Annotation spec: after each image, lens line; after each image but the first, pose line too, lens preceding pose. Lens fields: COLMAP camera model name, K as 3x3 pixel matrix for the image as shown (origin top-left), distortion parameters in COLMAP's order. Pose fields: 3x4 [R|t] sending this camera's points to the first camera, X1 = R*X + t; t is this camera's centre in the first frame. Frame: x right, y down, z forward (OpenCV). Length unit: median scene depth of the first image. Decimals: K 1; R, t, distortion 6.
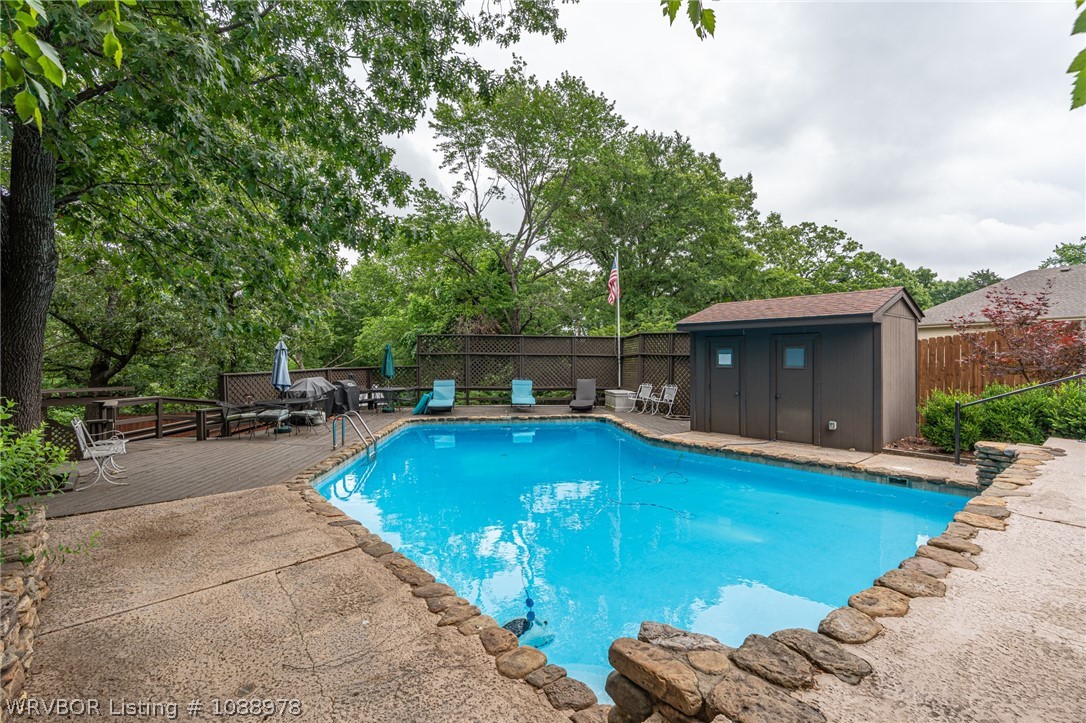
lens RADIAL K [[496.8, 0, 538.1], [0, 496.8, 365.0], [0, 0, 1]] dist [0.005113, 0.000818]
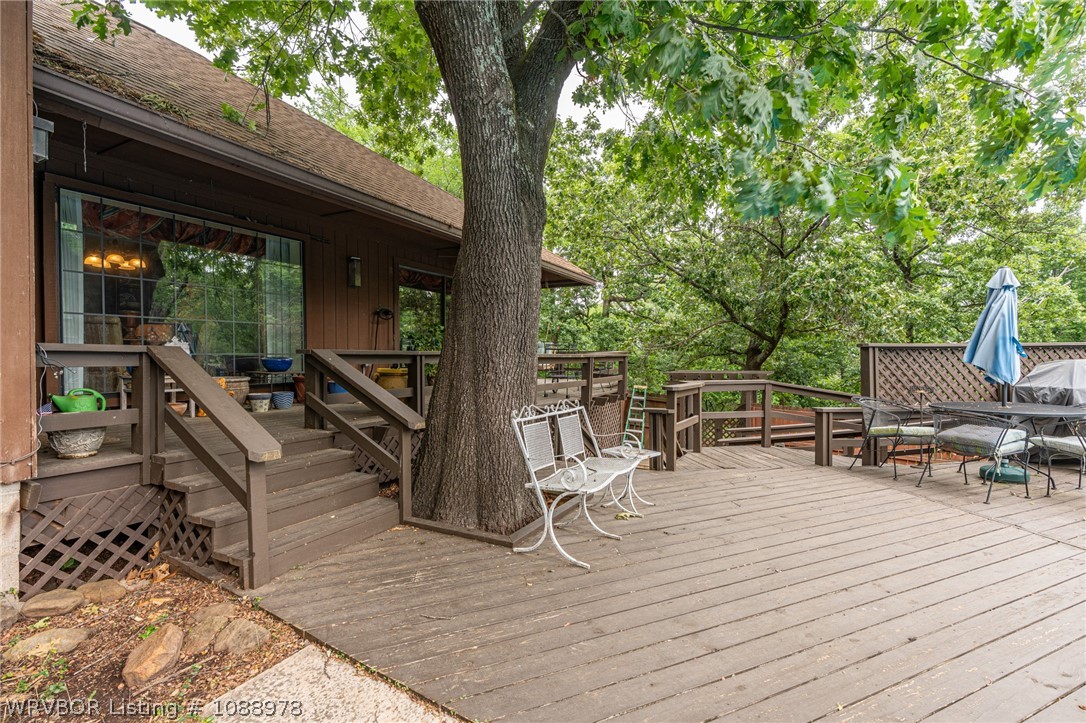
lens RADIAL K [[496.8, 0, 532.2], [0, 496.8, 363.5], [0, 0, 1]] dist [0.005113, 0.000818]
pose [[0.356360, 0.020288, -0.934128, -0.261227], [-0.016271, 0.999747, 0.015506, 0.034617], [0.934207, 0.009673, 0.356600, 0.470041]]
